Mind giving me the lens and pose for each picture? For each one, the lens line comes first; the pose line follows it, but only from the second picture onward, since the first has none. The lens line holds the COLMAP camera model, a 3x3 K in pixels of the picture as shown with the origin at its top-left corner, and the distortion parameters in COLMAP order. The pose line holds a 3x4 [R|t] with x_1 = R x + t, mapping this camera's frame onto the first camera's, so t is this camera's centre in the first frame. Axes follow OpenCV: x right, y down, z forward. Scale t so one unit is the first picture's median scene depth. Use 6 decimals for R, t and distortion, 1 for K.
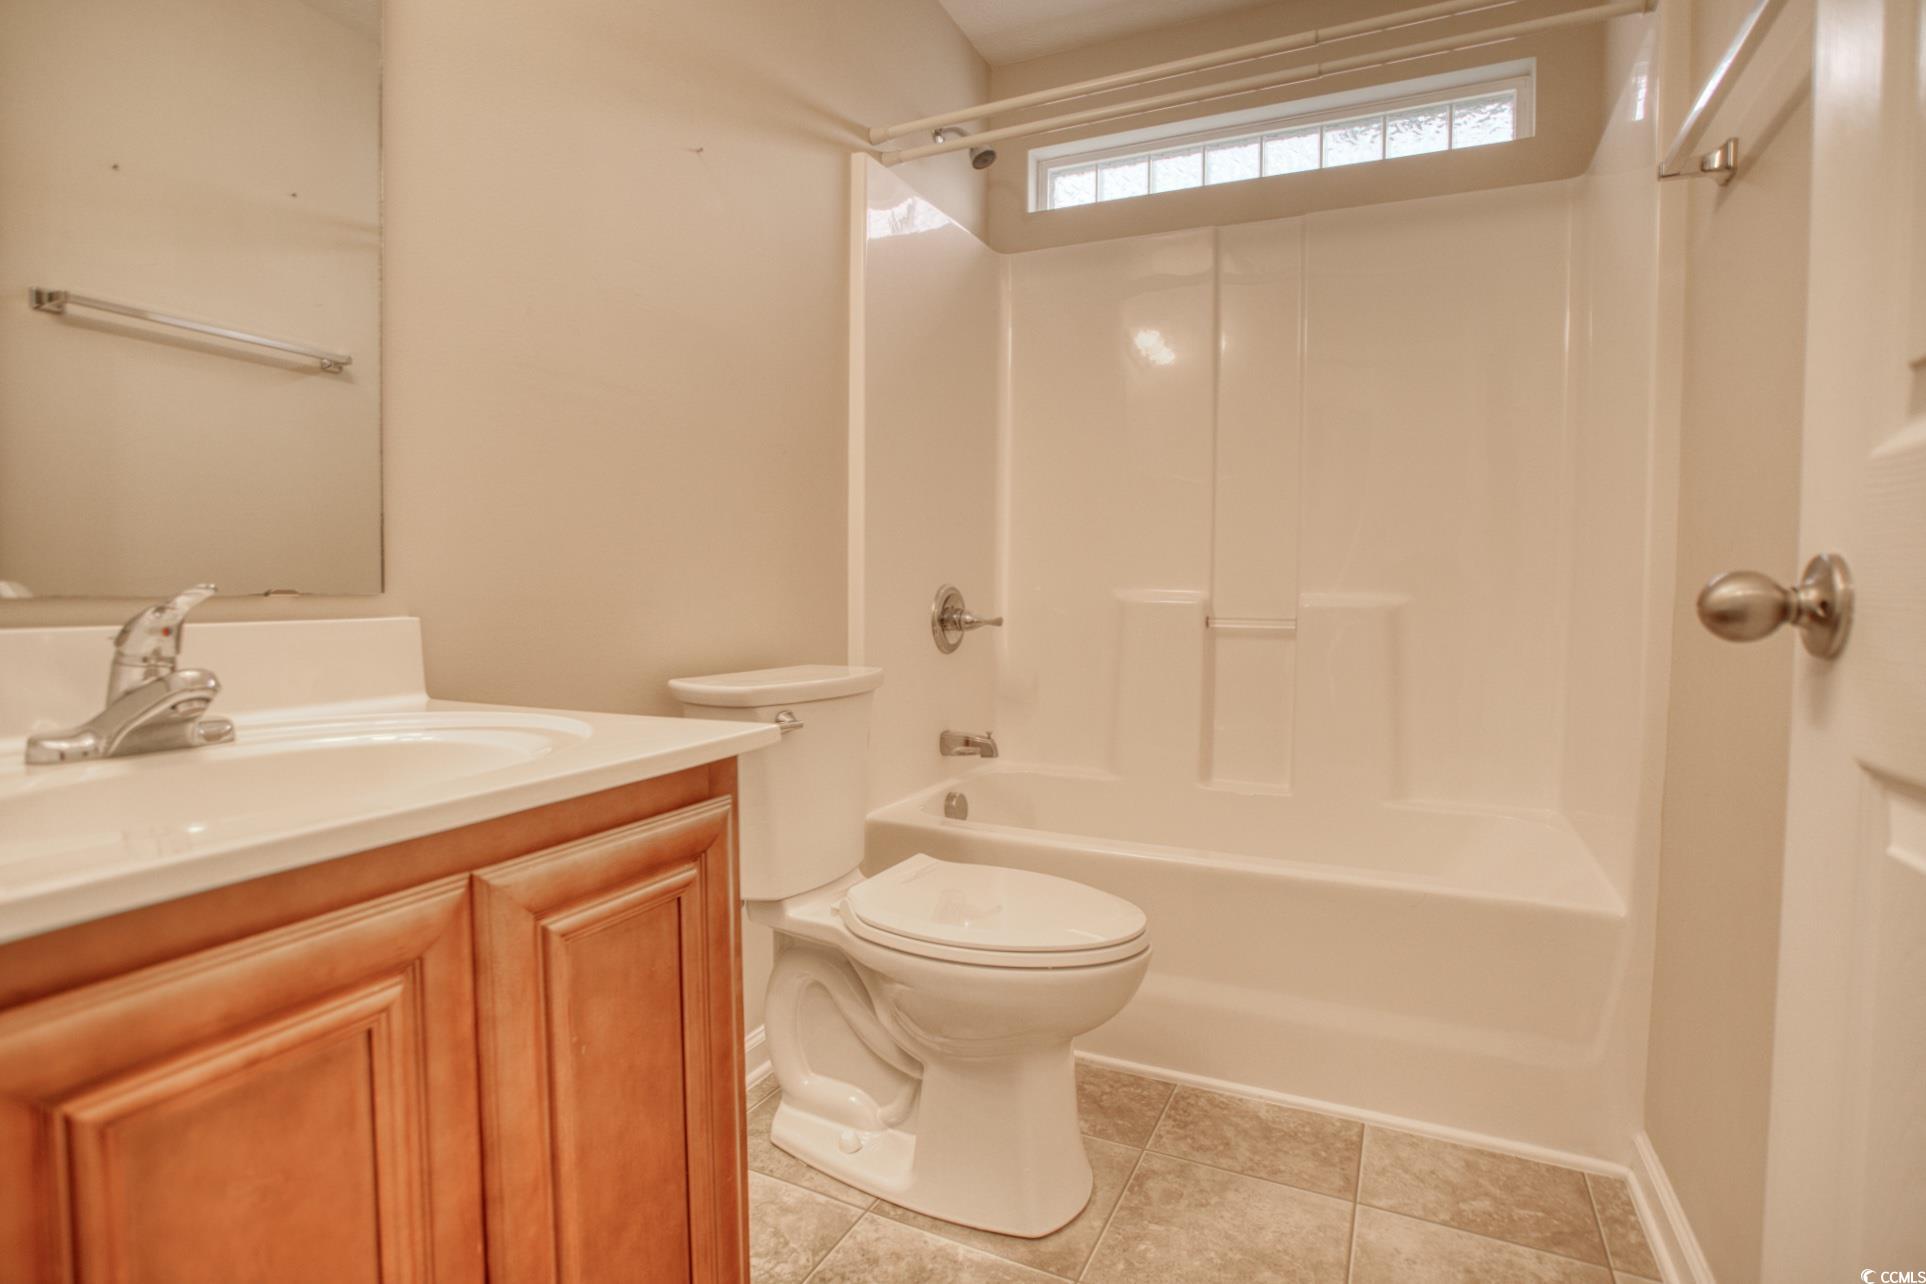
lens RADIAL K [[936.3, 0, 964.0], [0, 936.3, 627.0], [0, 0, 1]] dist [-0.071874, 0.031098]
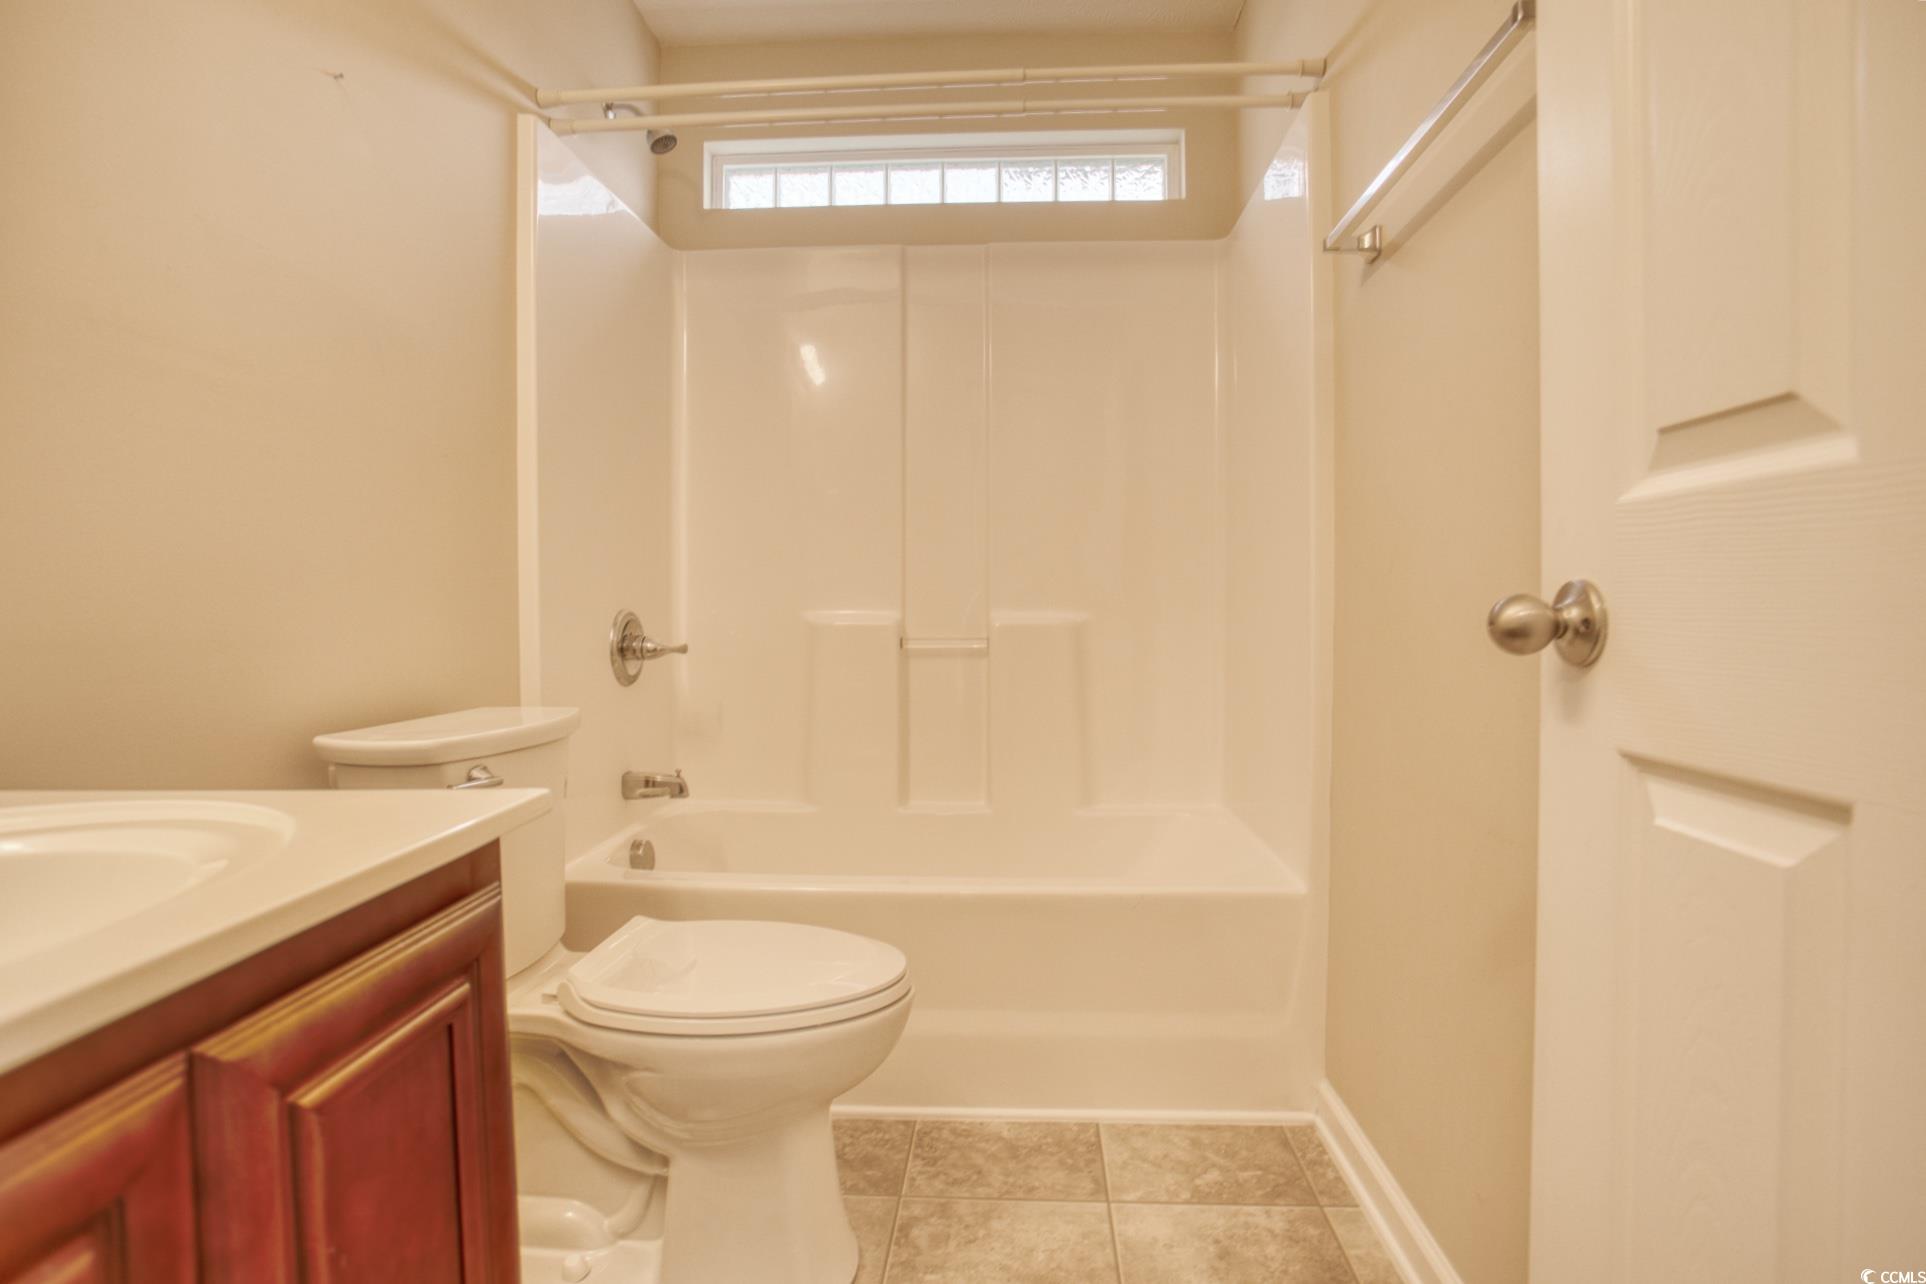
lens RADIAL K [[957.3, 0, 964.8], [0, 957.3, 630.0], [0, 0, 1]] dist [-0.067986, 0.026446]
pose [[0.925852, -0.021935, 0.377248, -0.094038], [0.028745, 0.999509, -0.012431, -0.007250], [-0.376791, 0.022353, 0.926029, 0.052587]]
